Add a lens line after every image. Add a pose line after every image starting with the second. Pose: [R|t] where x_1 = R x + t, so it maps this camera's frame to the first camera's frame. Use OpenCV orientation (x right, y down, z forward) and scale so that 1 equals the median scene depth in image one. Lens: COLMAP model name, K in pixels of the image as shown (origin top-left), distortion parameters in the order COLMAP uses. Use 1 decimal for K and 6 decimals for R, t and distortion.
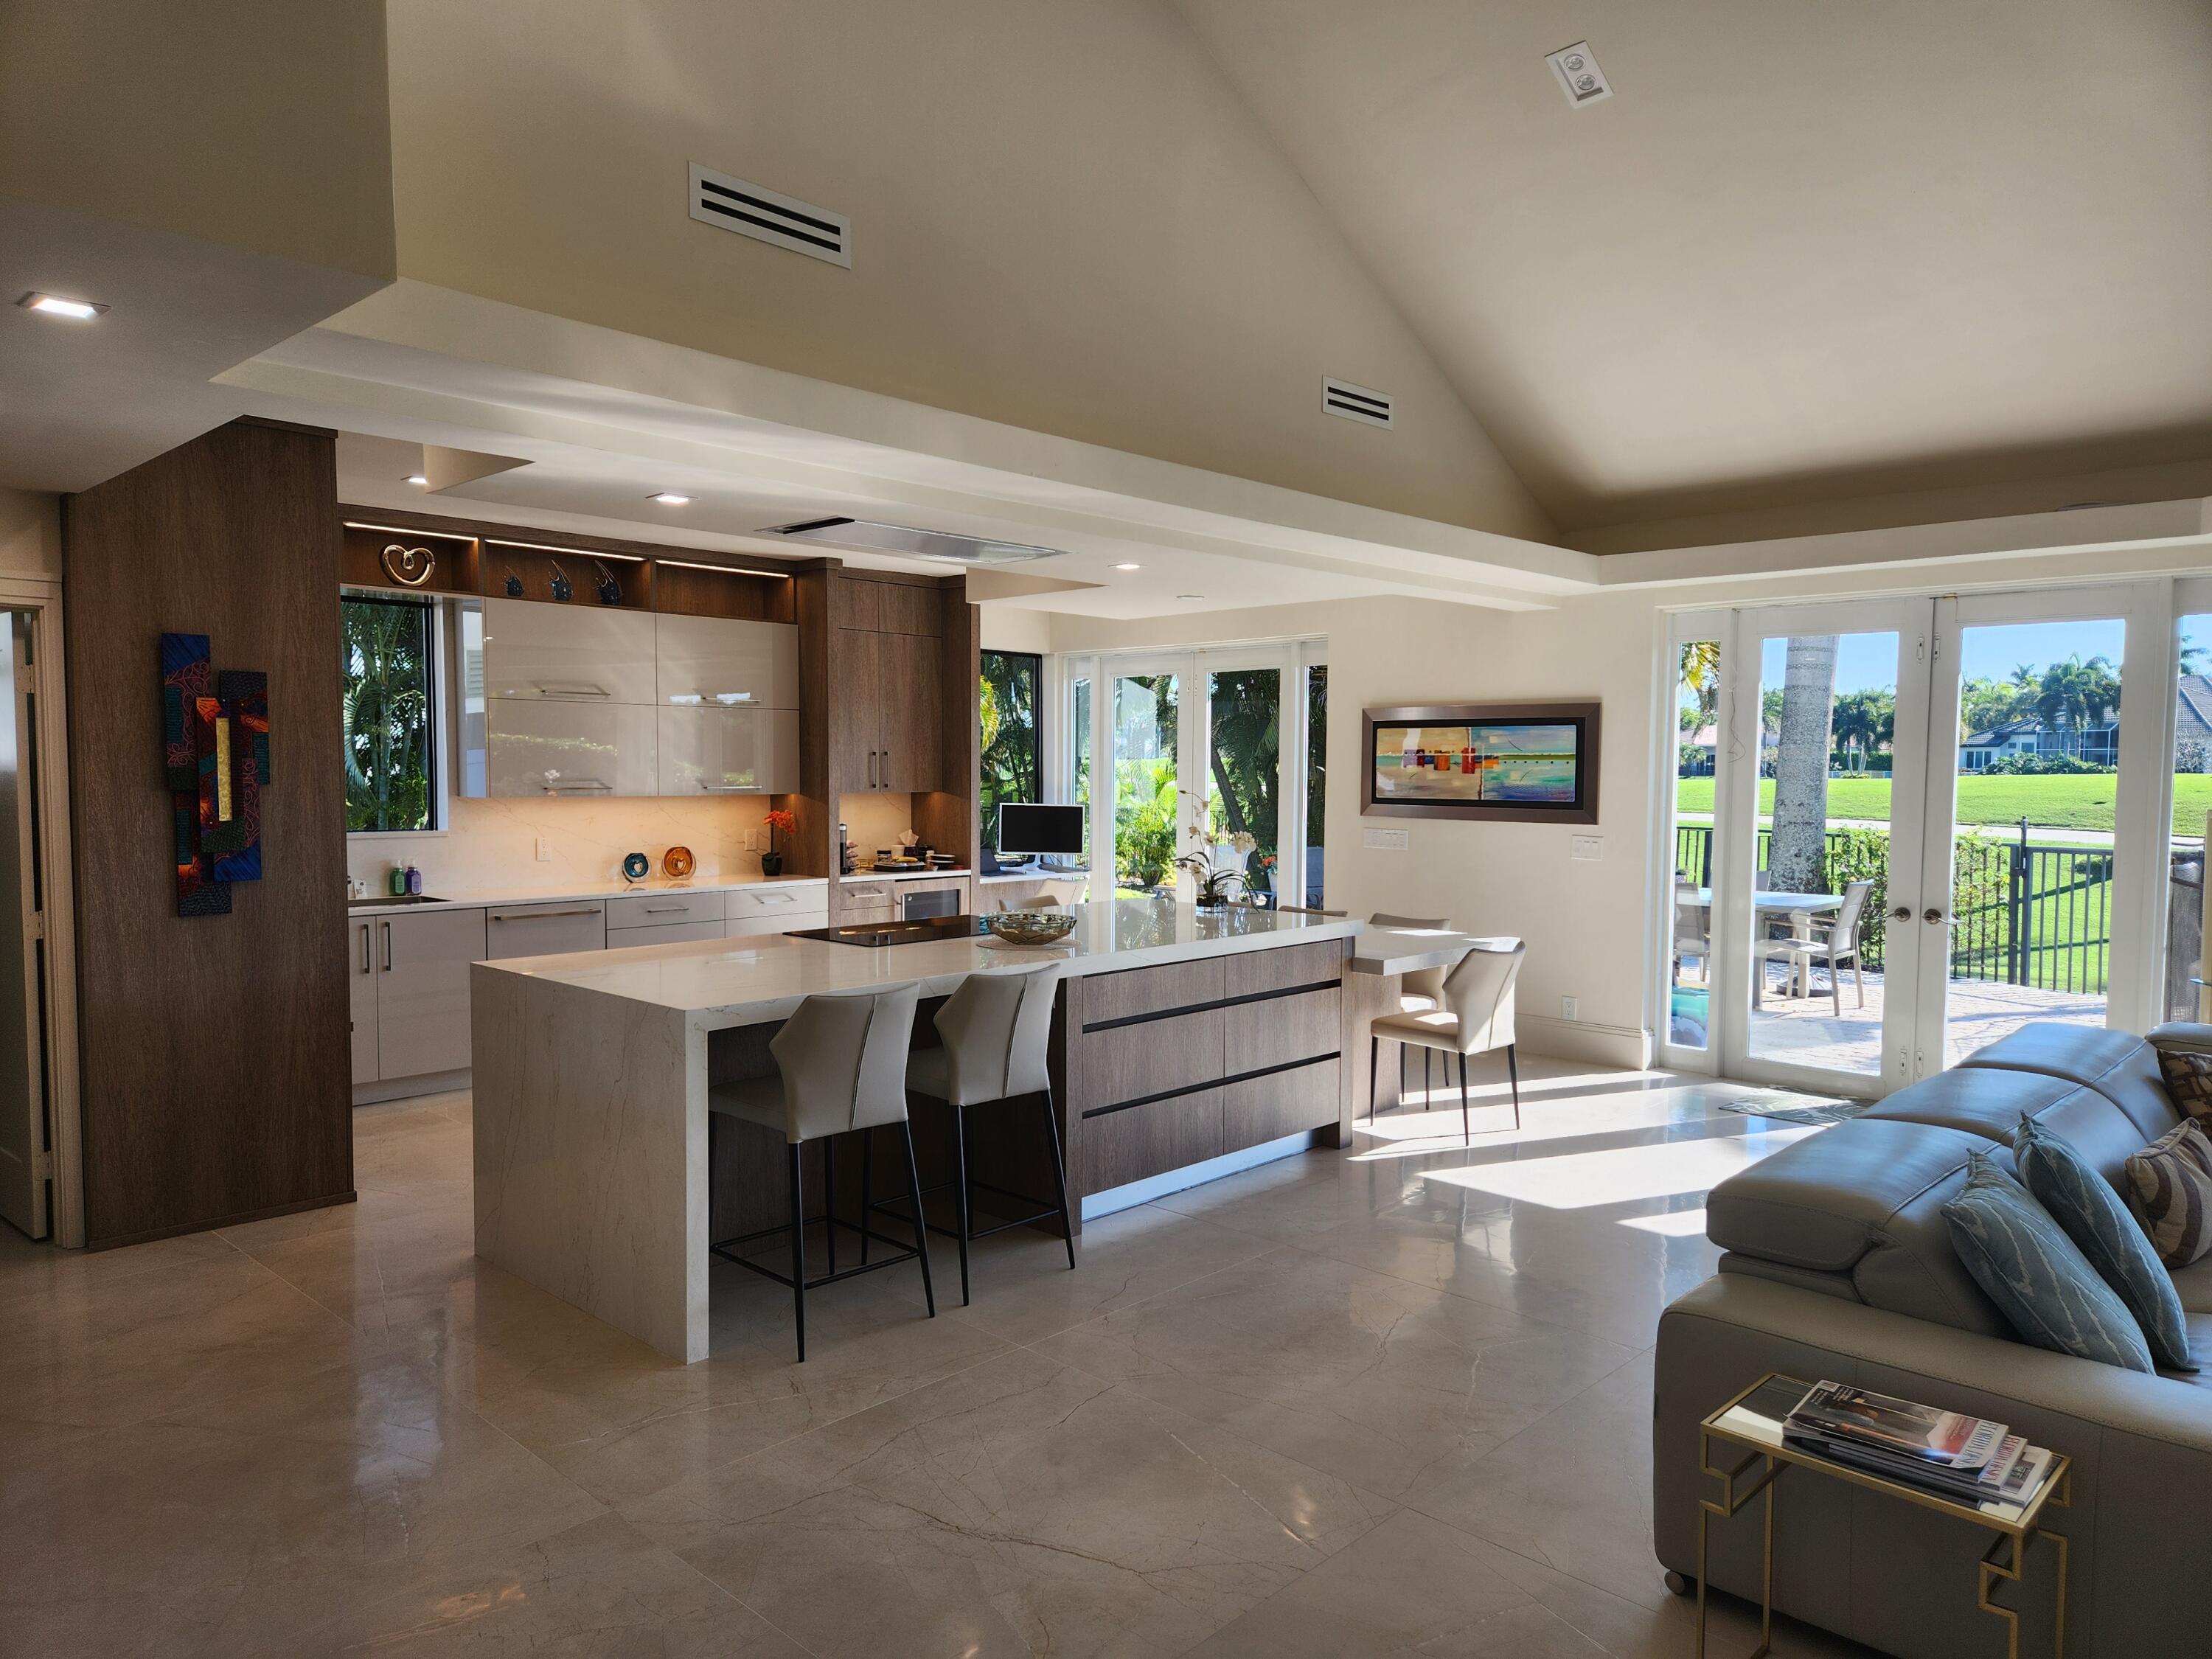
lens RADIAL K [[1475.3, 0, 1112.3], [0, 1475.3, 835.9], [0, 0, 1]] dist [0.005489, 0.000496]
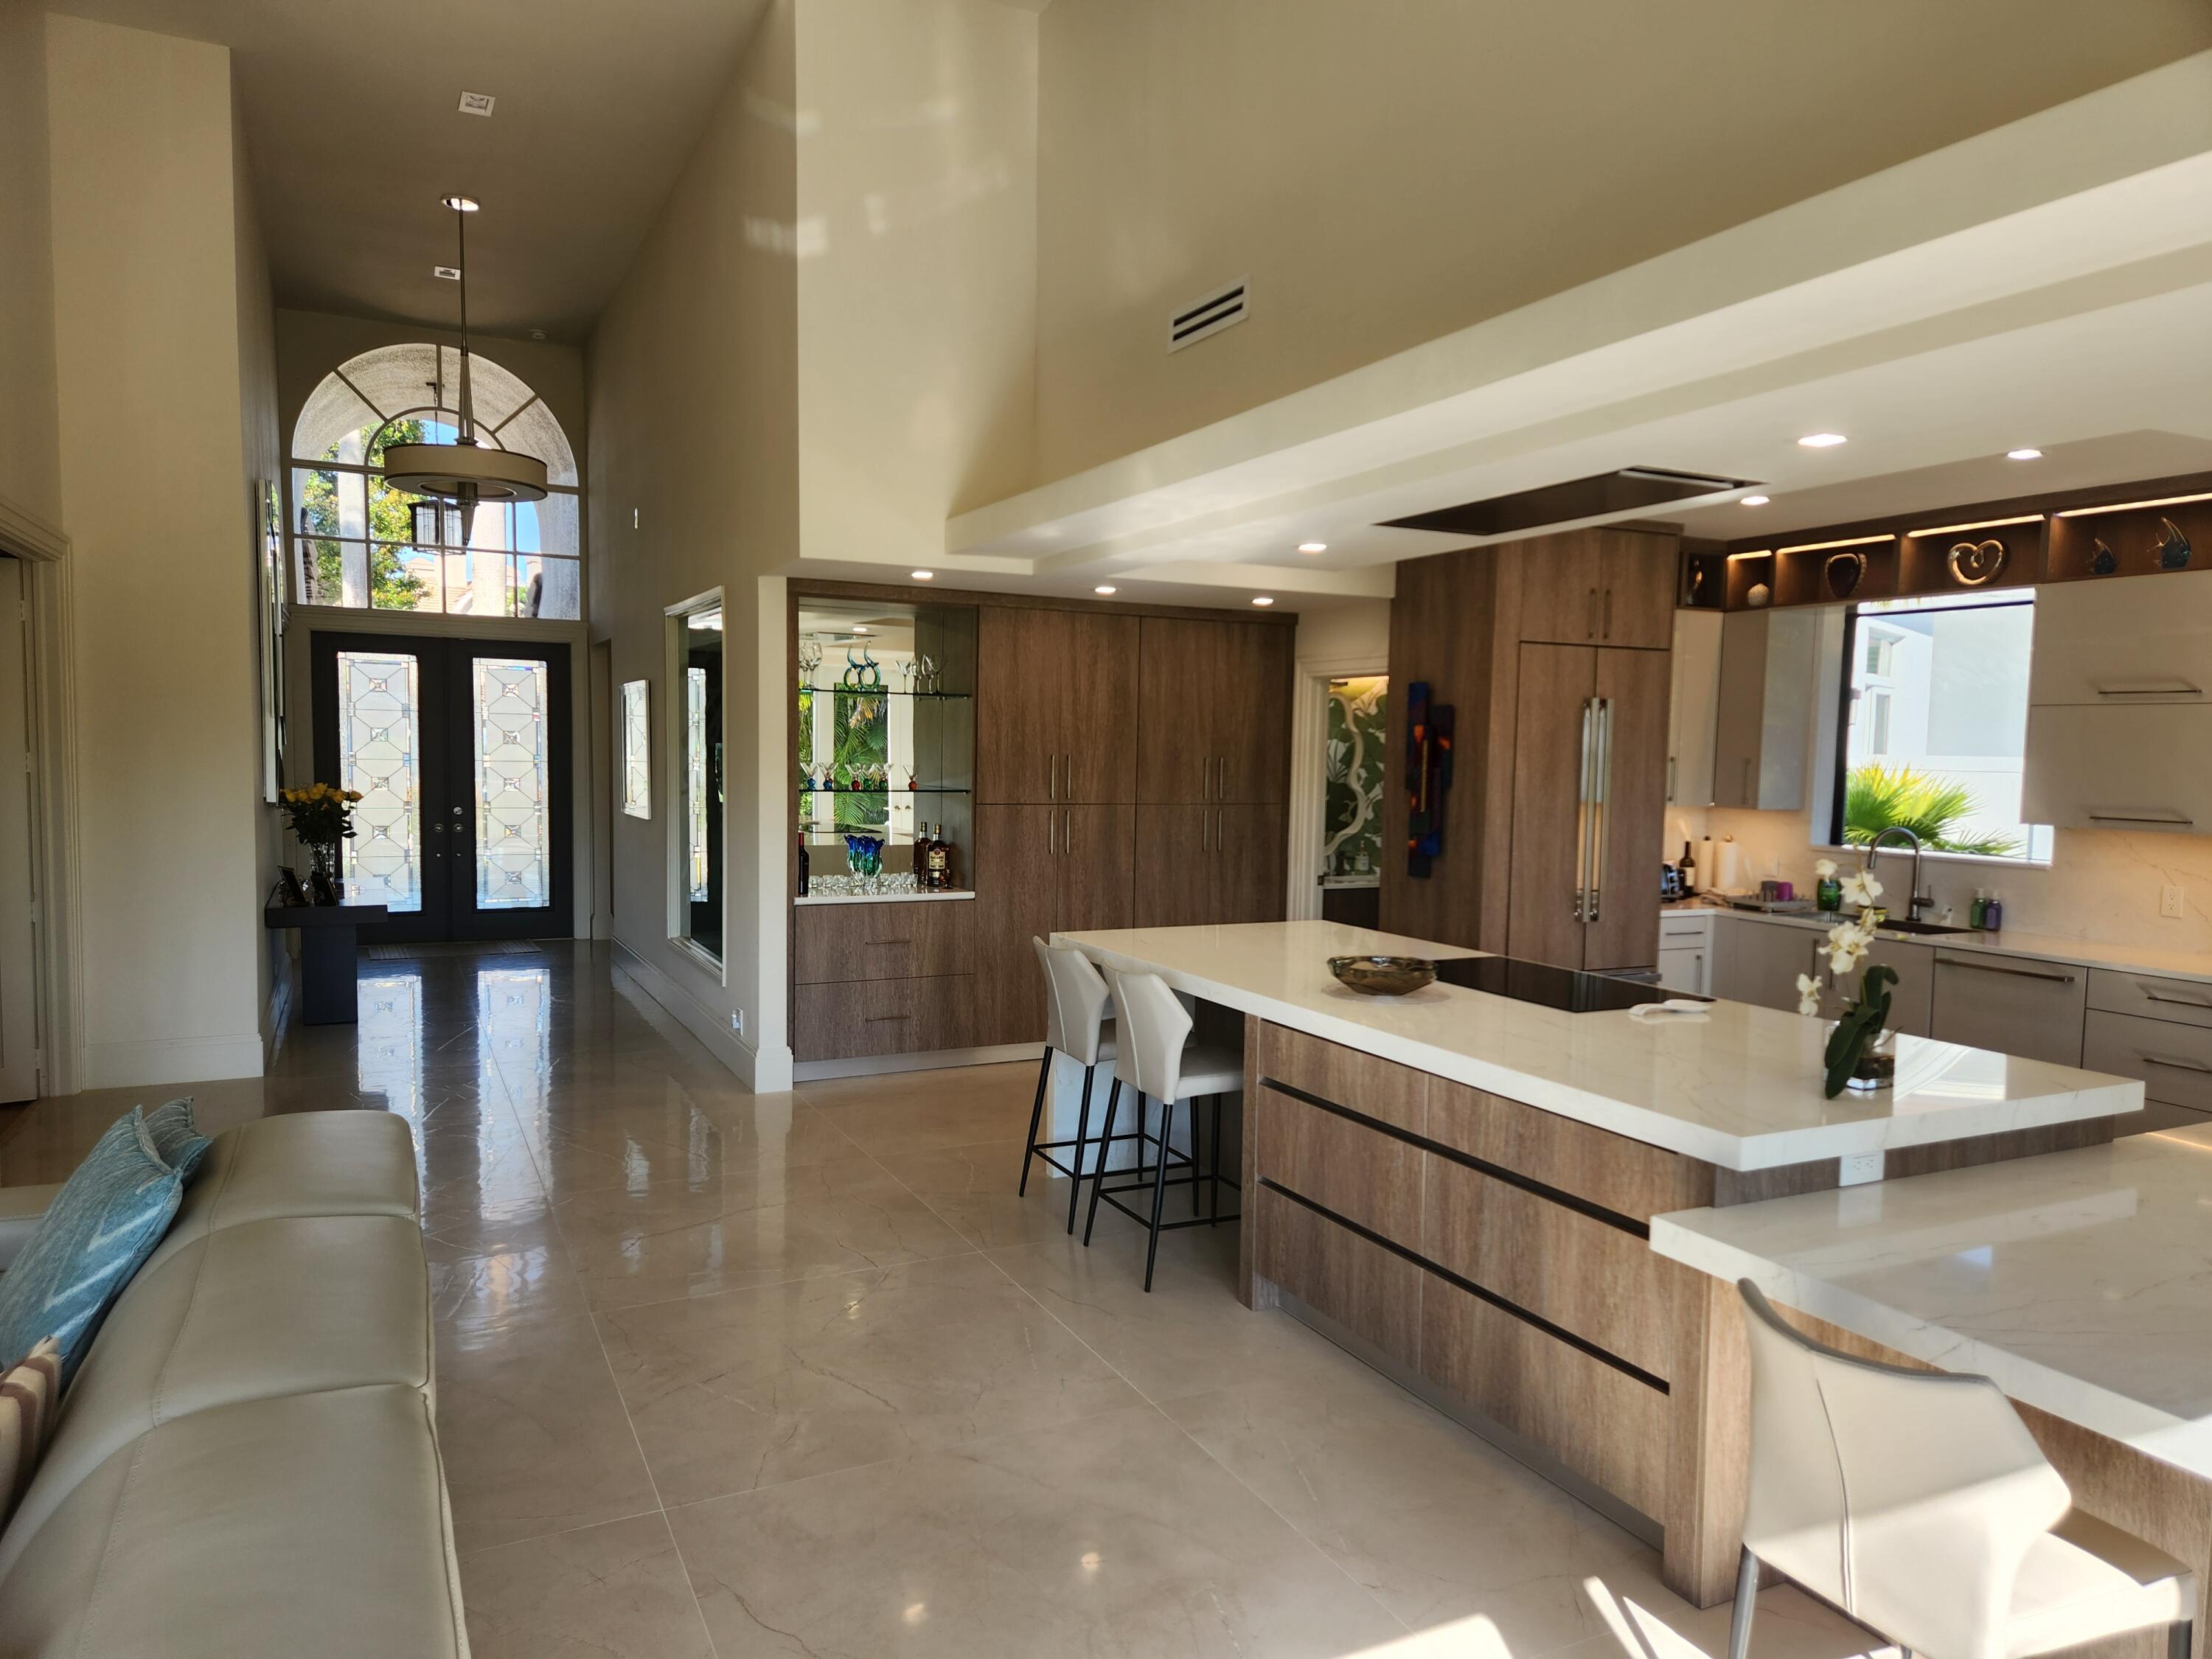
lens RADIAL K [[1475.3, 0, 1110.0], [0, 1475.3, 836.4], [0, 0, 1]] dist [0.005489, 0.000496]
pose [[-0.356951, 0.045363, -0.933021, 0.758540], [-0.066728, 0.995030, 0.073906, -0.064938], [0.931737, 0.088640, -0.352150, 1.122033]]
